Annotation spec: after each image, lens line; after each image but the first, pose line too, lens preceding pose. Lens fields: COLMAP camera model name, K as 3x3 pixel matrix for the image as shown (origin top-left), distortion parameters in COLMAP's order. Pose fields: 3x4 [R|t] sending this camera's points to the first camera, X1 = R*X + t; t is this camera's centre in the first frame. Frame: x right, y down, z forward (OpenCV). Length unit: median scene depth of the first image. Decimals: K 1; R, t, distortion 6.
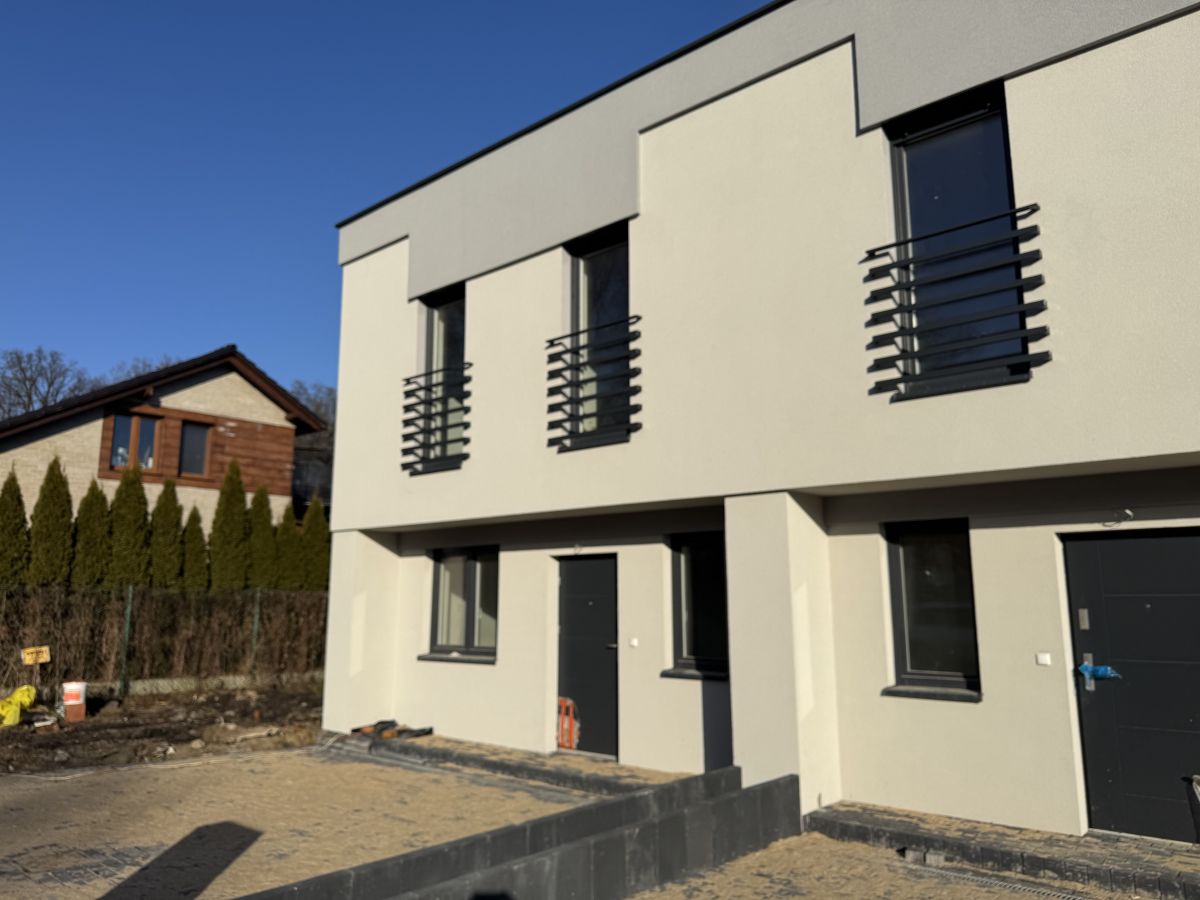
lens RADIAL K [[838.3, 0, 608.0], [0, 838.3, 447.3], [0, 0, 1]] dist [0.040618, -0.048009]
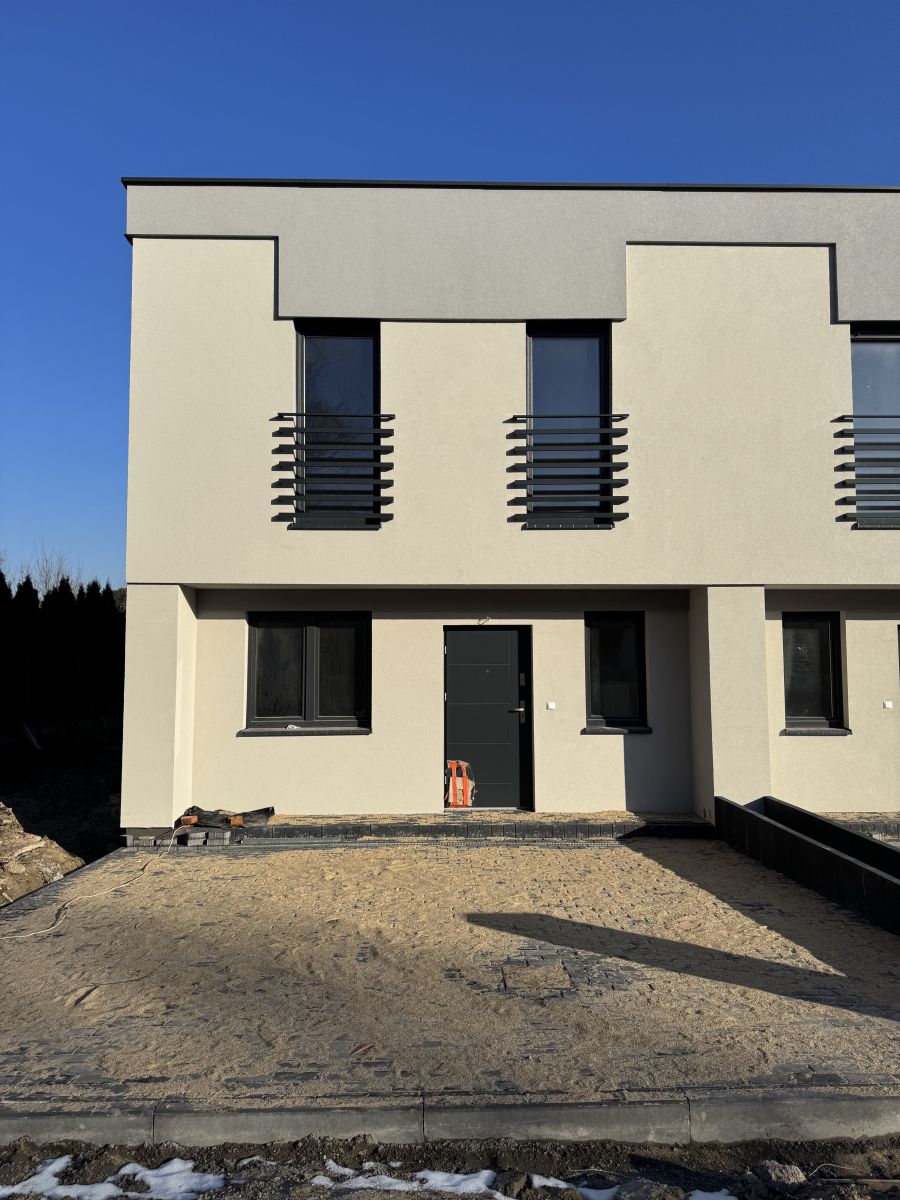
lens RADIAL K [[838.3, 0, 439.7], [0, 838.3, 603.5], [0, 0, 1]] dist [0.040618, -0.048009]
pose [[0.746008, 0.041674, 0.664632, -0.775061], [-0.117244, 0.990670, 0.069482, 0.035679], [-0.655535, -0.129758, 0.743933, 0.268414]]
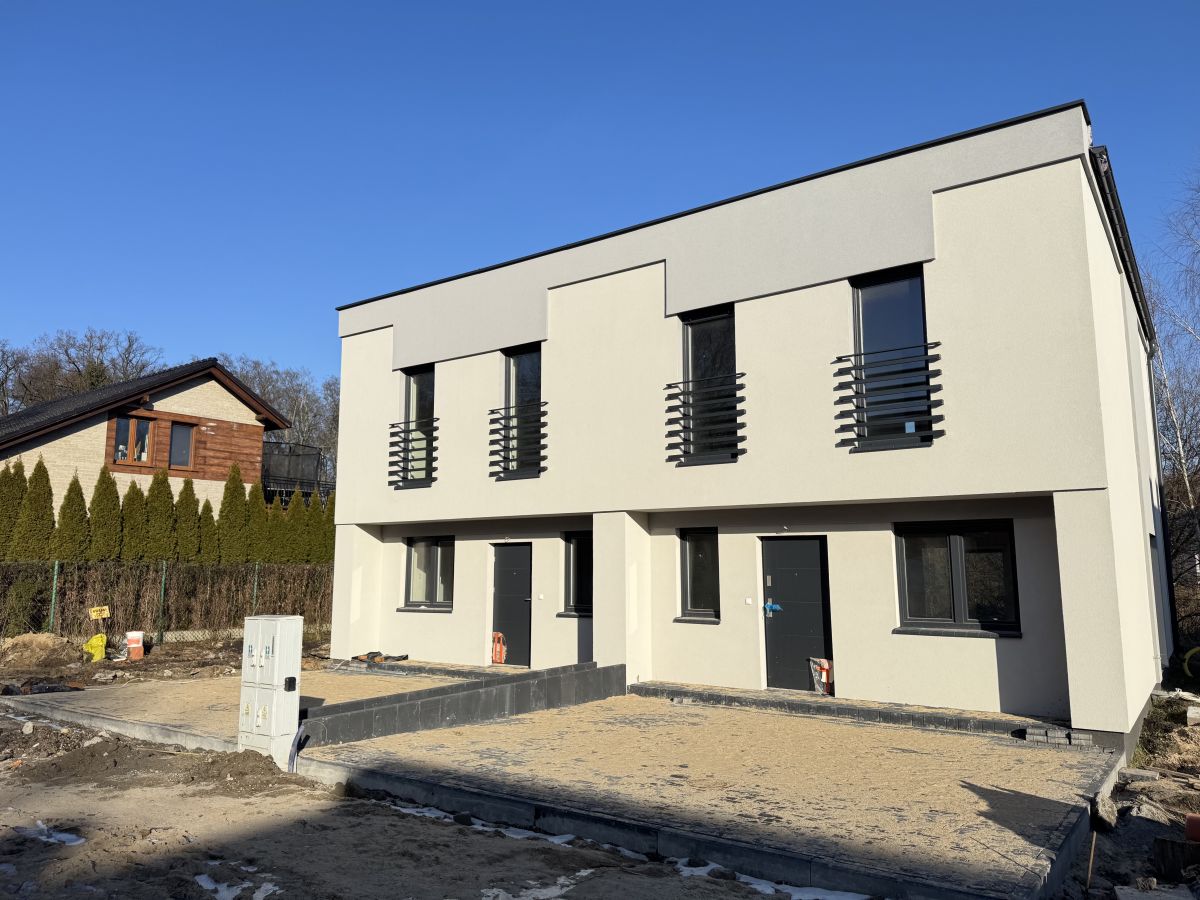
lens RADIAL K [[838.3, 0, 614.3], [0, 838.3, 446.6], [0, 0, 1]] dist [0.040618, -0.048009]
pose [[0.995160, 0.013222, 0.097370, 0.009141], [-0.016612, 0.999281, 0.034095, -0.112899], [-0.096849, -0.035547, 0.994664, -0.597547]]
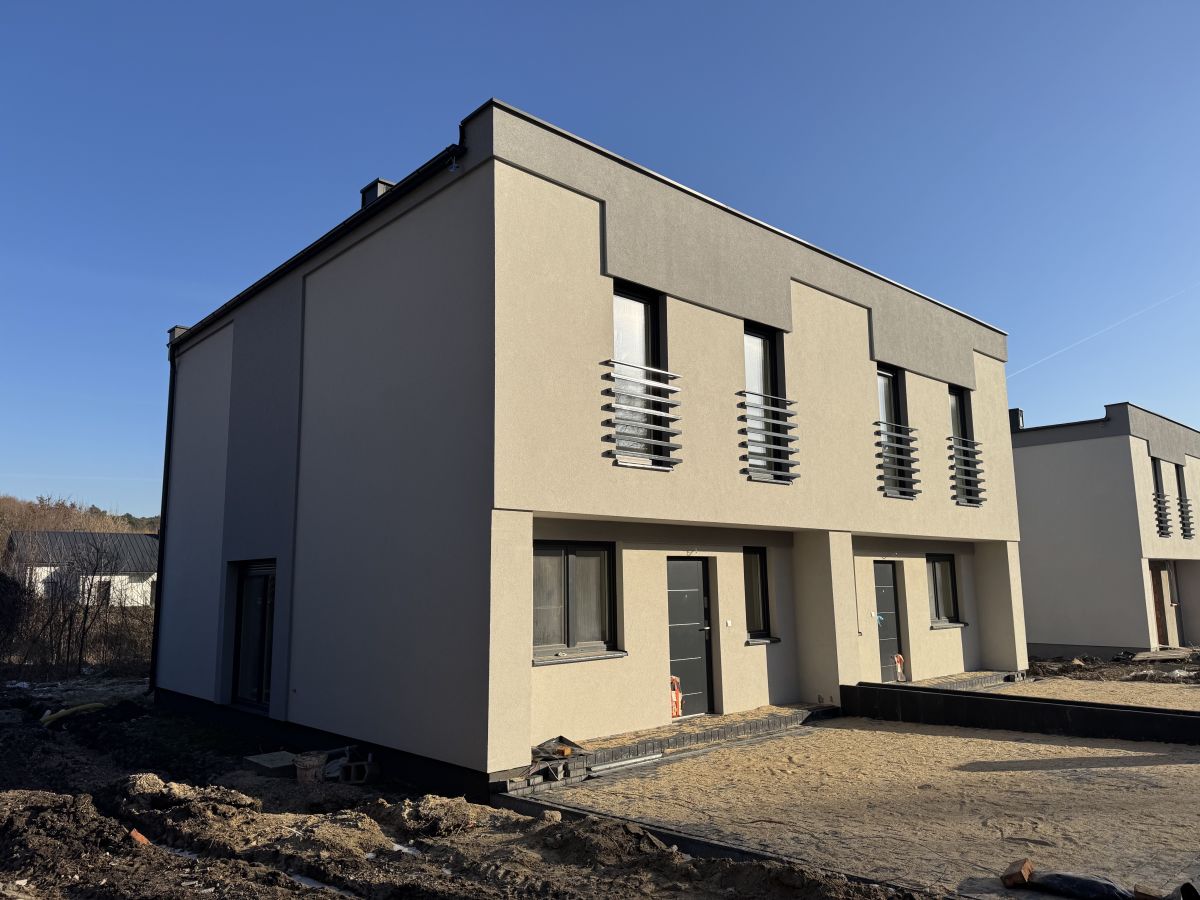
lens RADIAL K [[838.3, 0, 593.5], [0, 838.3, 448.1], [0, 0, 1]] dist [0.040618, -0.048009]
pose [[0.121708, 0.150562, 0.981080, -1.296724], [-0.167339, 0.977392, -0.129237, 0.156440], [-0.978358, -0.148443, 0.144152, 0.995911]]
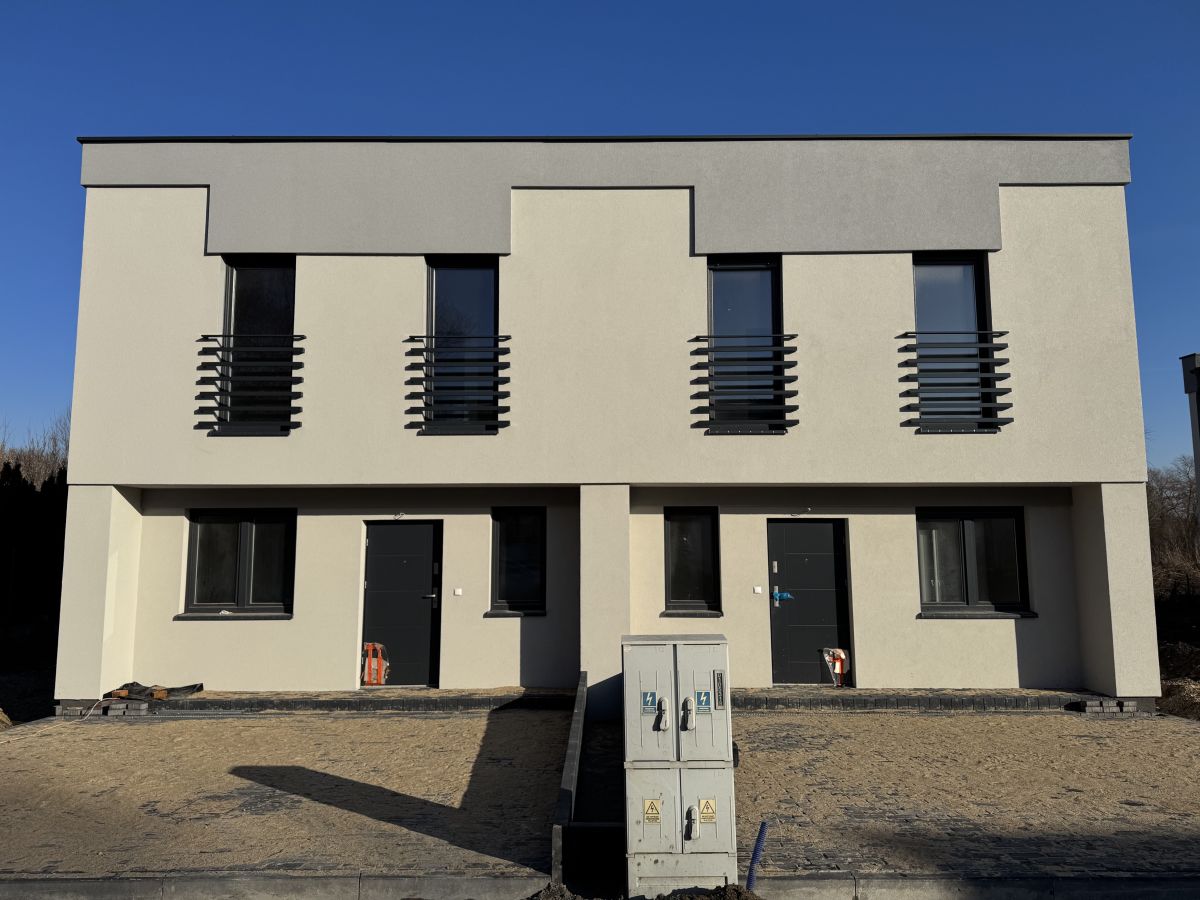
lens RADIAL K [[838.3, 0, 596.2], [0, 838.3, 450.6], [0, 0, 1]] dist [0.040618, -0.048009]
pose [[0.759457, 0.075610, 0.646149, -0.593403], [-0.113021, 0.993454, 0.016589, -0.018534], [-0.640665, -0.085627, 0.763031, -0.059493]]
